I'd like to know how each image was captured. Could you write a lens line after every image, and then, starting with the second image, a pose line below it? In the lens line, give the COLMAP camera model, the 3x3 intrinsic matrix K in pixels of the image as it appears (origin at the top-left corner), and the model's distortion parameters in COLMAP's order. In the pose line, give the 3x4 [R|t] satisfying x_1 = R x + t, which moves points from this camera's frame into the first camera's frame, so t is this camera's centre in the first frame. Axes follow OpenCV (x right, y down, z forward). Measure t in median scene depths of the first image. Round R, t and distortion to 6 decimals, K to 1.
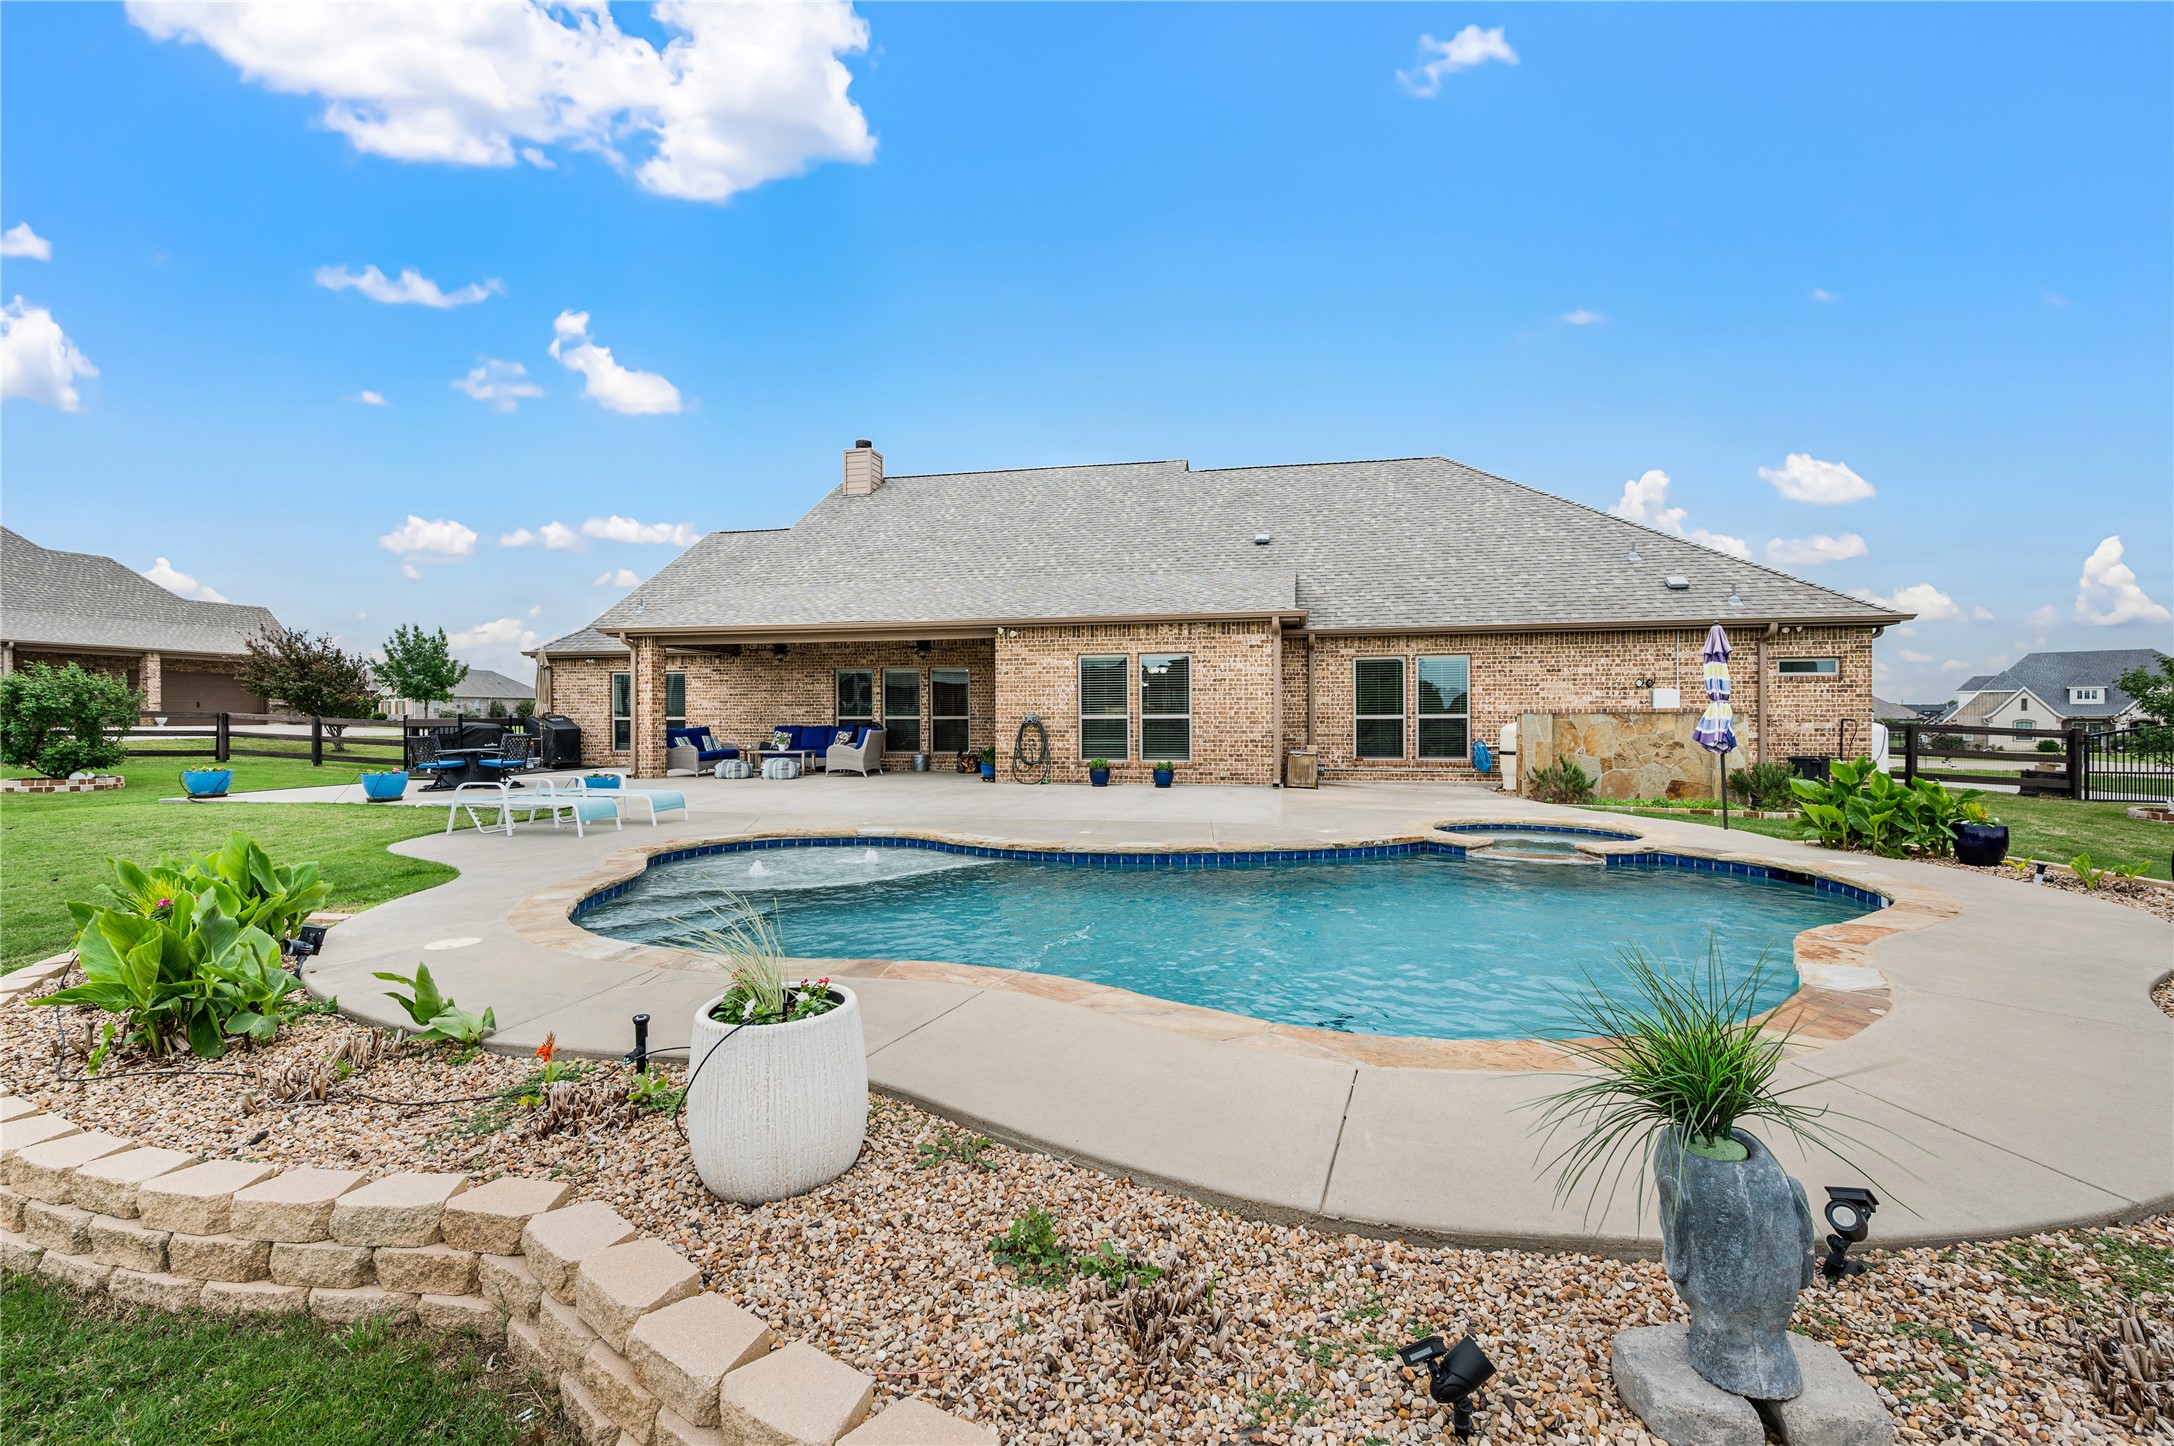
lens RADIAL K [[894.5, 0, 1074.2], [0, 894.5, 719.2], [0, 0, 1]] dist [-0.002296, -0.000219]
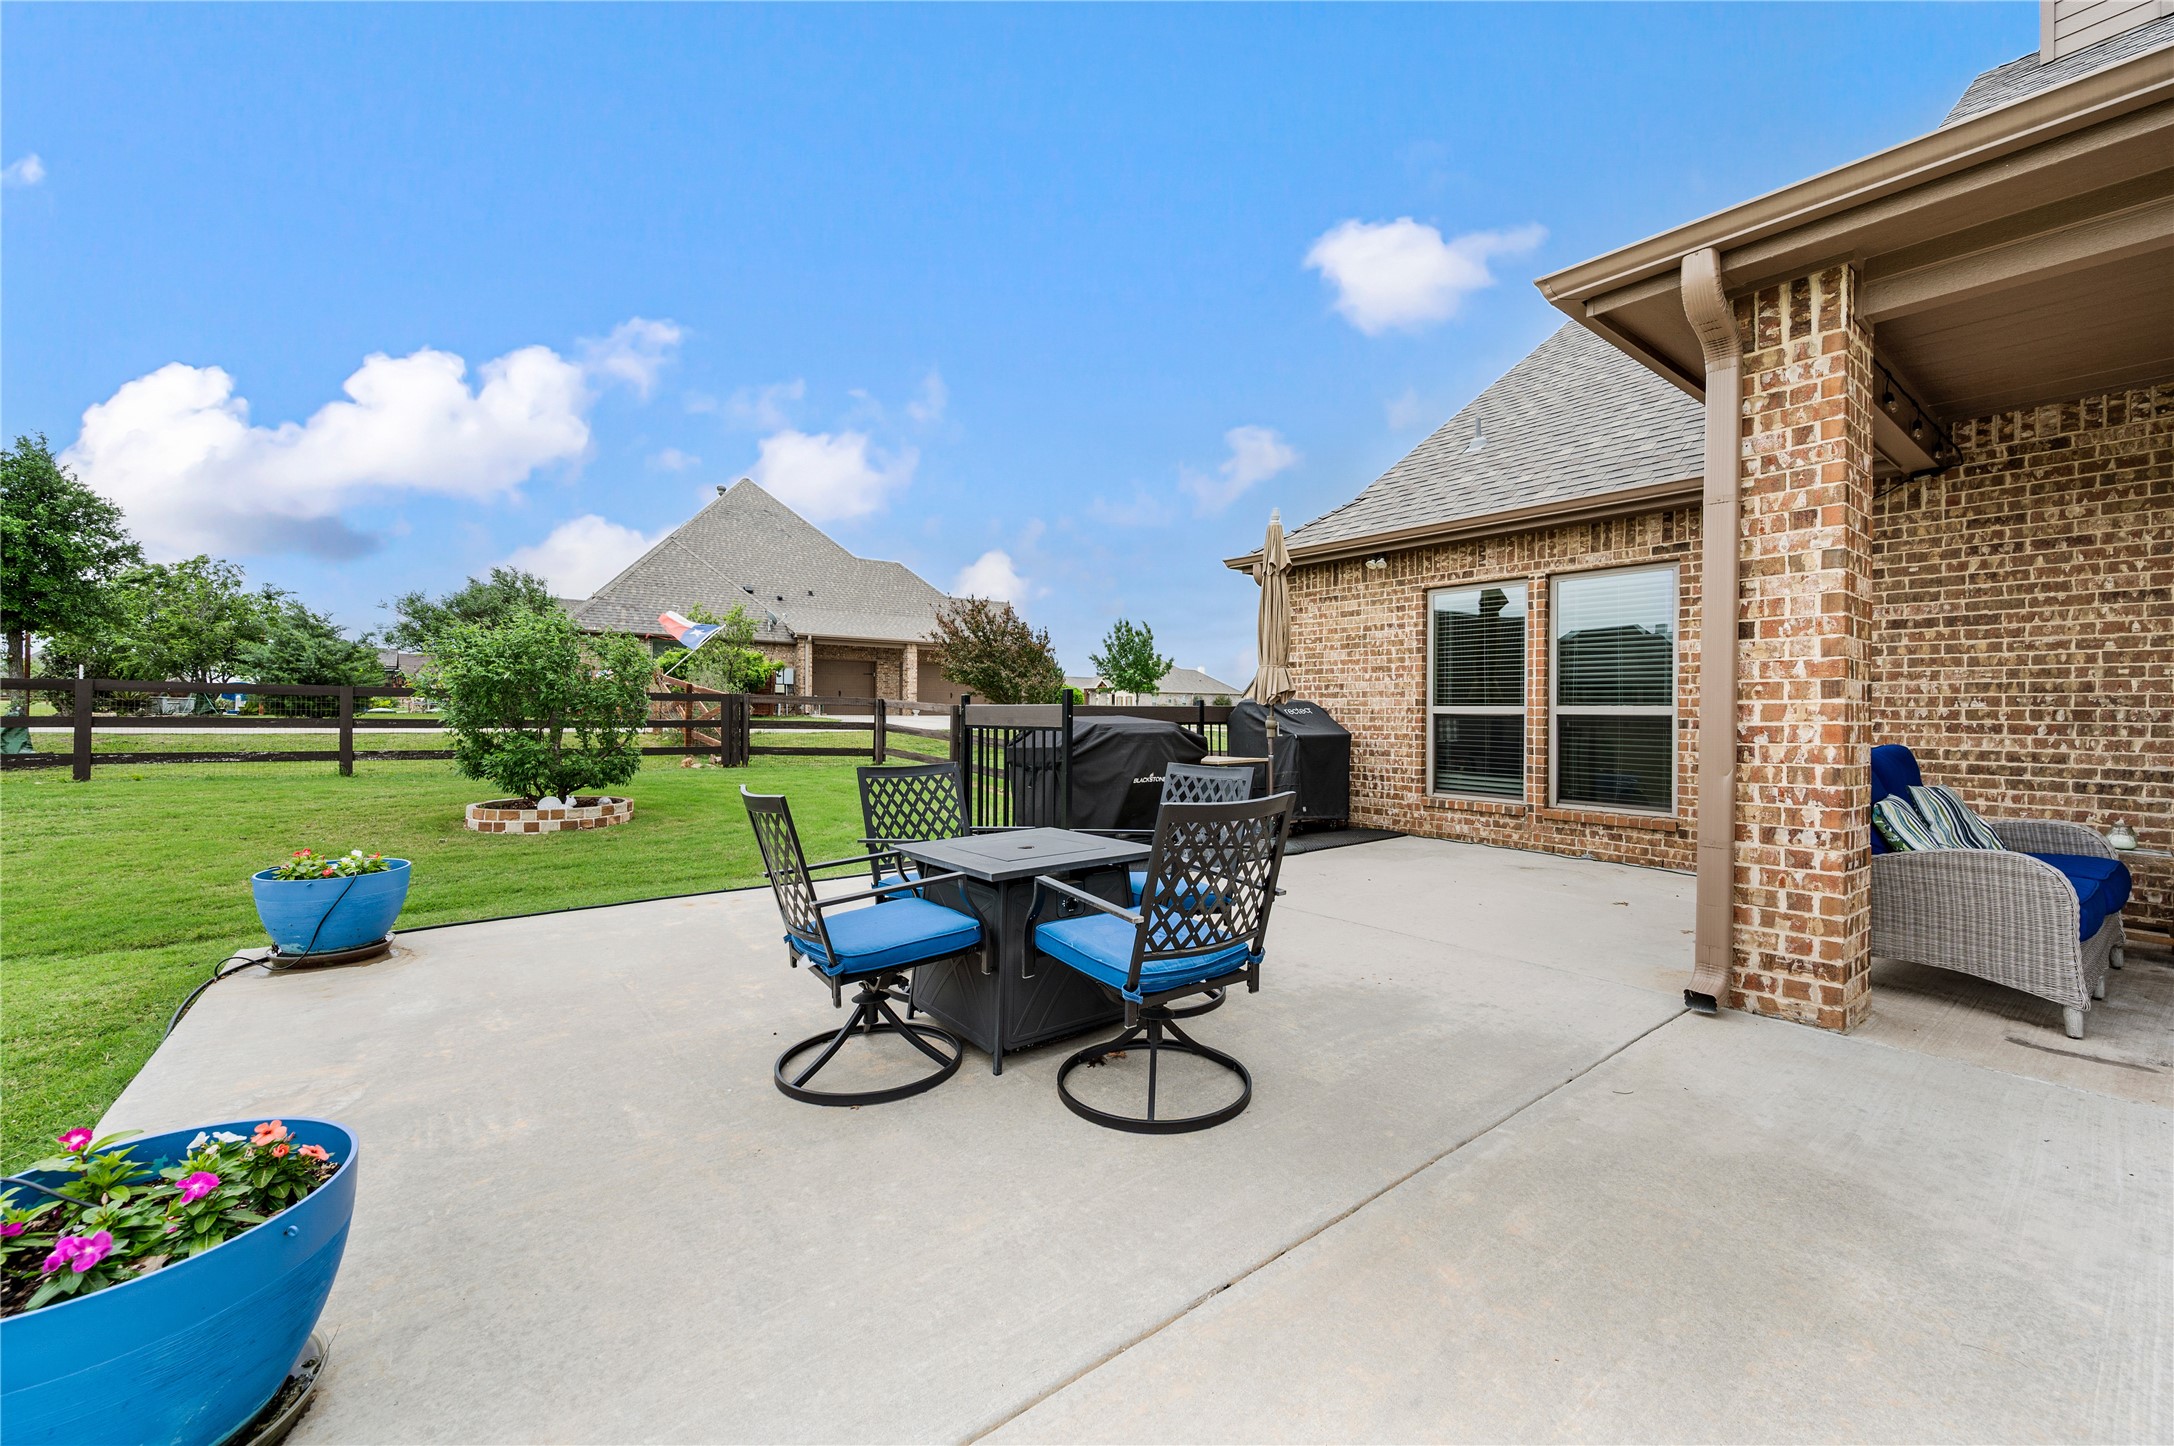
lens RADIAL K [[868.7, 0, 1090.1], [0, 868.7, 700.9], [0, 0, 1]] dist [0.000532, -0.000925]
pose [[0.768280, 0.000739, -0.640114, -0.240451], [-0.010084, 0.999889, -0.010949, 0.000531], [0.640035, 0.014867, 0.768202, 0.382514]]
